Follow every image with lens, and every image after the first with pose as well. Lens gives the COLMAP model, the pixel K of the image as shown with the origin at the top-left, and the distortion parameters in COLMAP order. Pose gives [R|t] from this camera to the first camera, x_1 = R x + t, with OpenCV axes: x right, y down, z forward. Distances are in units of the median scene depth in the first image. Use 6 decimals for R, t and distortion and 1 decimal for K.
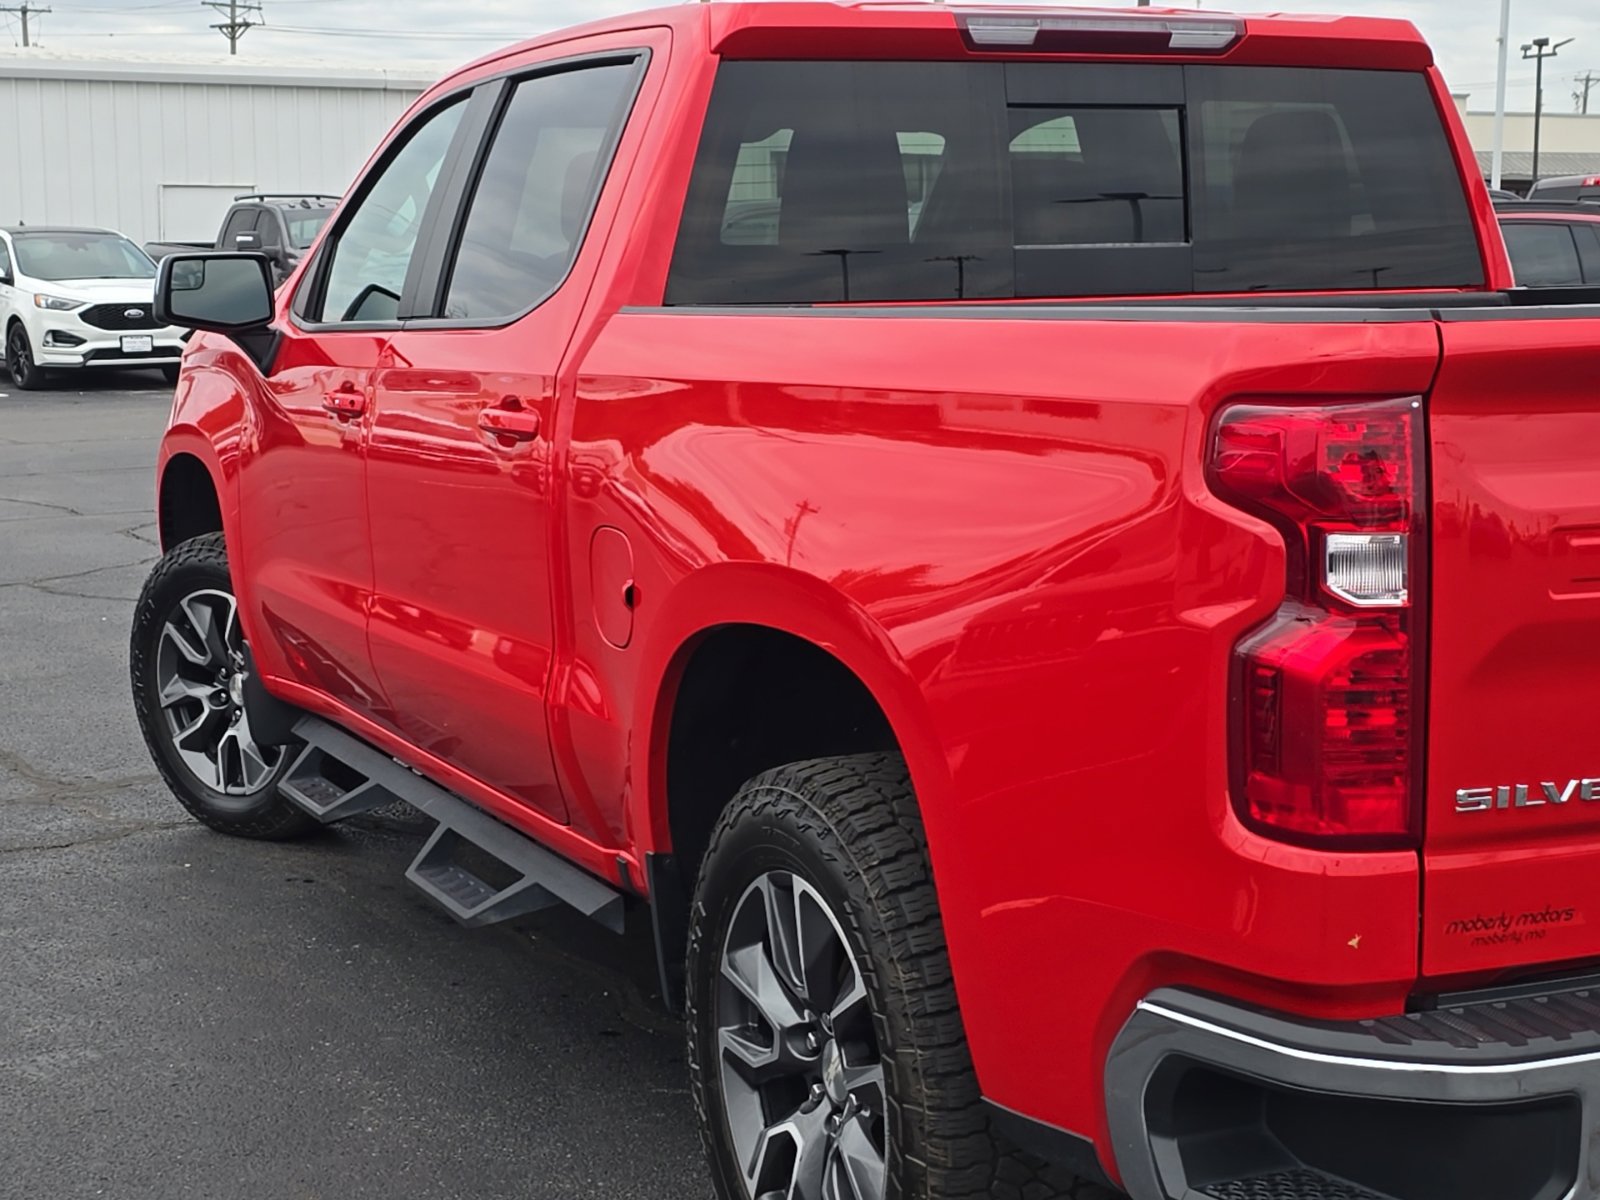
lens RADIAL K [[2600.1, 0, 788.0], [0, 2600.1, 591.3], [0, 0, 1]] dist [0.100597, 0.000000]
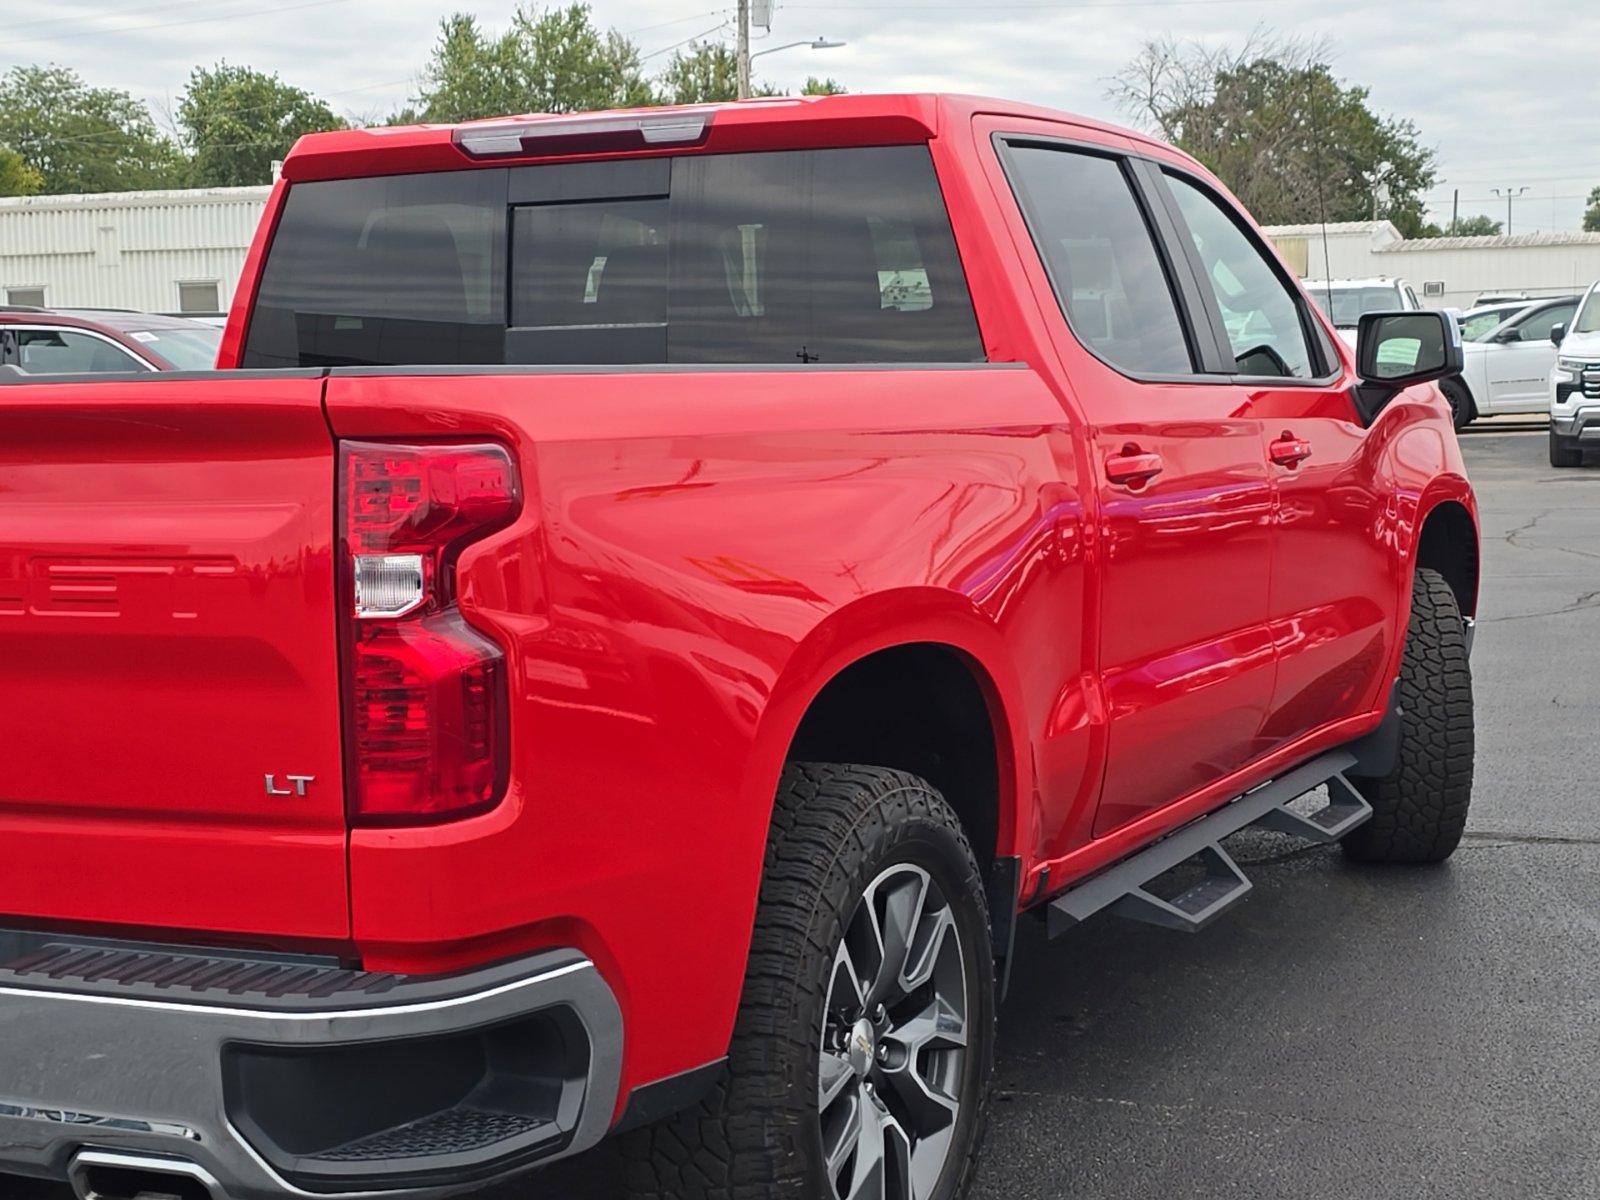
lens RADIAL K [[2600.1, 0, 804.4], [0, 2600.1, 599.7], [0, 0, 1]] dist [0.100597, 0.000000]
pose [[0.643196, 0.069394, -0.762550, 1.062071], [-0.084119, 0.996261, 0.019710, -0.048621], [0.761067, 0.051467, 0.646629, 0.377448]]
